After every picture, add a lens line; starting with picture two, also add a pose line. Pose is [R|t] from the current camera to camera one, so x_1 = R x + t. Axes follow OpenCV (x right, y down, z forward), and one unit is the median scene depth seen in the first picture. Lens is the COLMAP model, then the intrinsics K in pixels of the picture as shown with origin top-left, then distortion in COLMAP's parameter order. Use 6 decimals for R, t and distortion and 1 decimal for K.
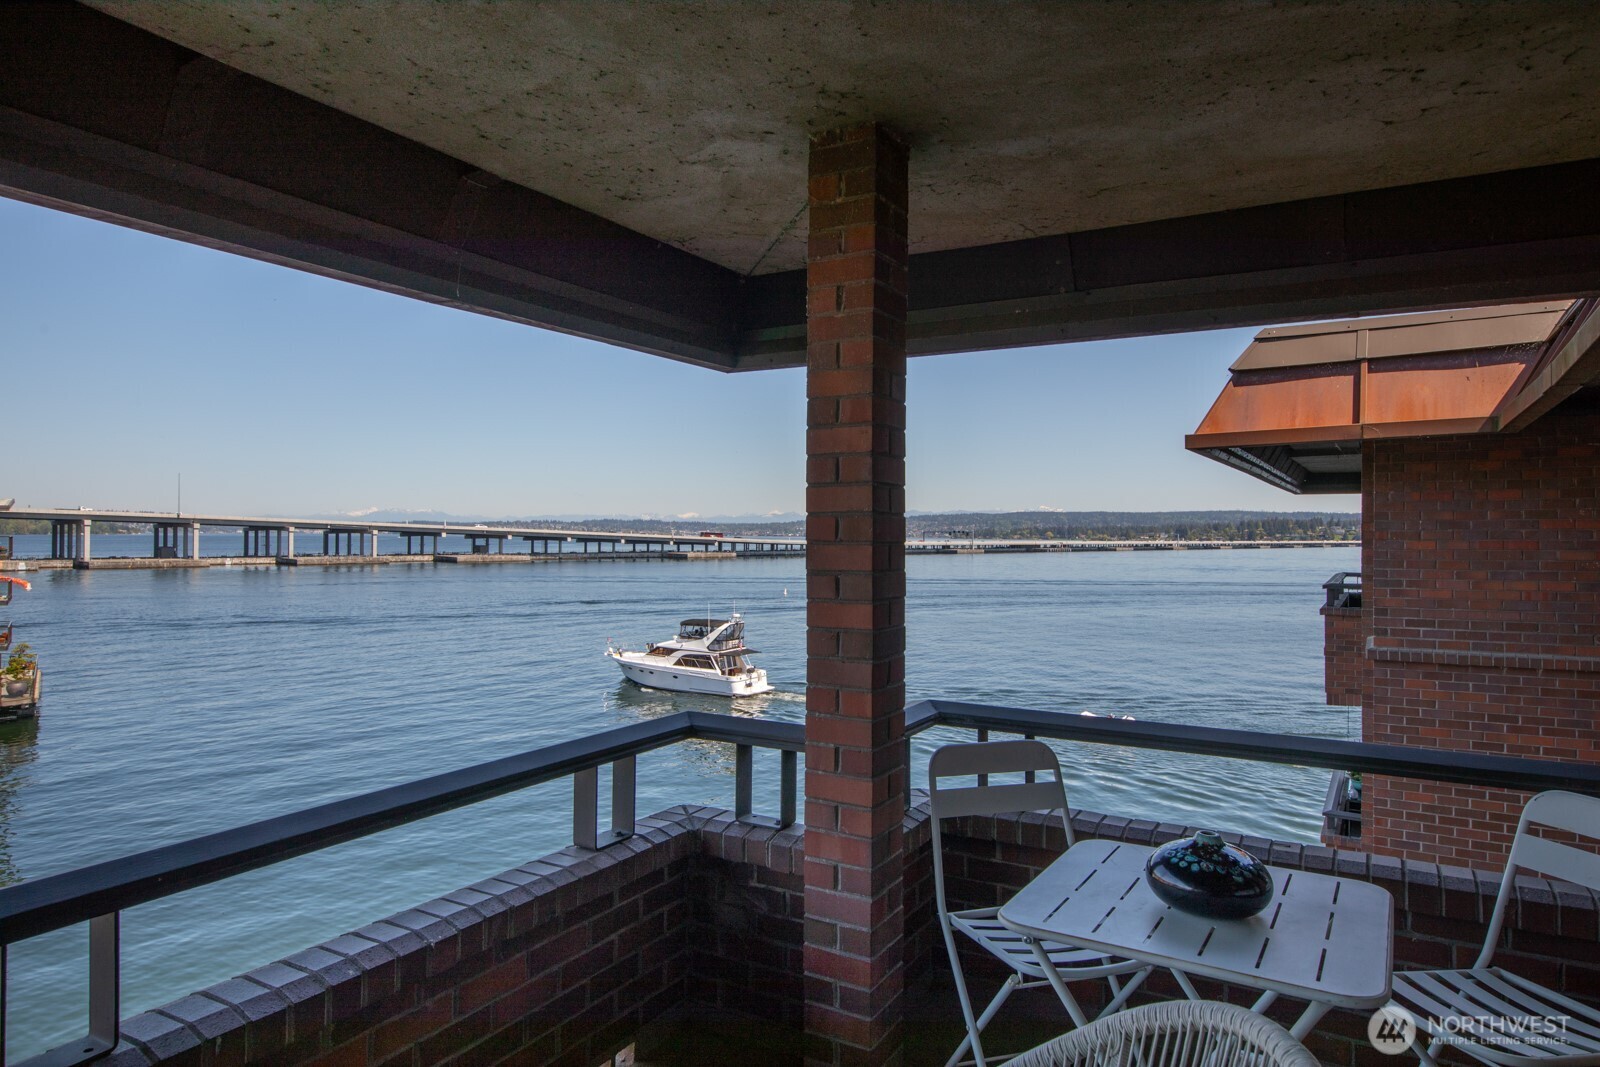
lens RADIAL K [[967.7, 0, 800.0], [0, 967.7, 533.5], [0, 0, 1]] dist [0.010748, -0.000122]
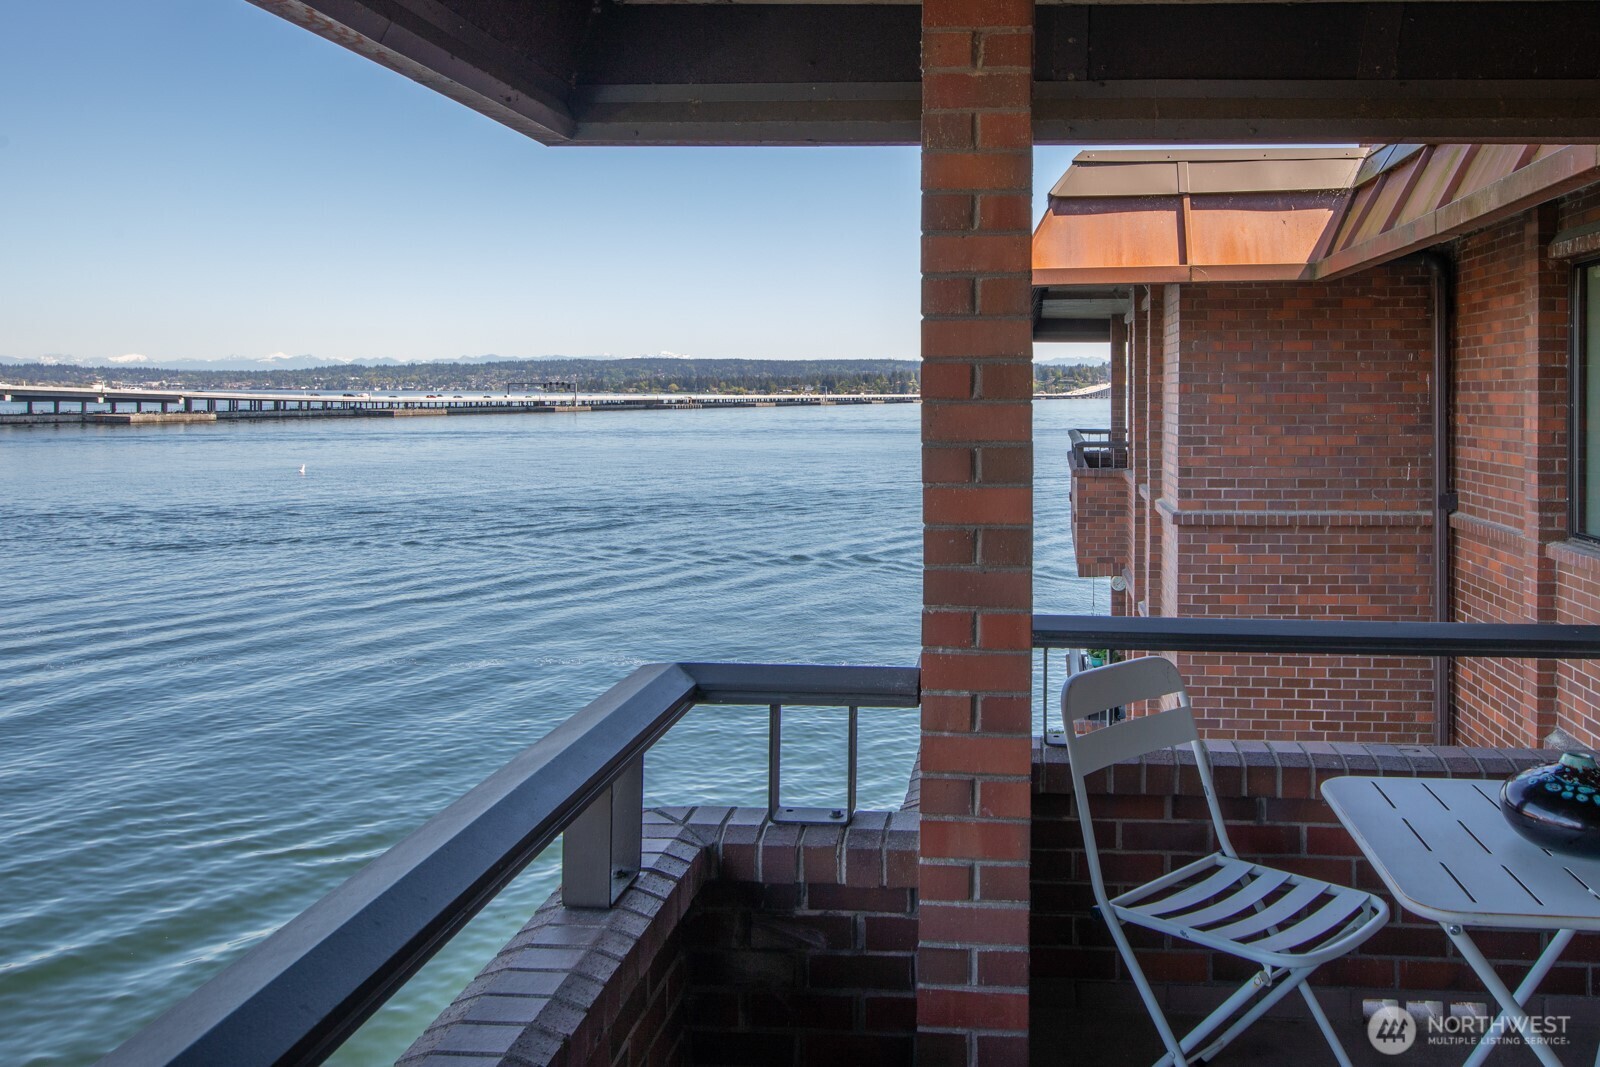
lens RADIAL K [[1214.6, 0, 799.9], [0, 1214.6, 388.8], [0, 0, 1]] dist [0.011743, 0.002271]
pose [[0.893500, -0.001025, 0.449061, -0.245530], [-0.000279, 0.999996, 0.002838, -0.000823], [-0.449062, -0.002661, 0.893496, 0.145296]]
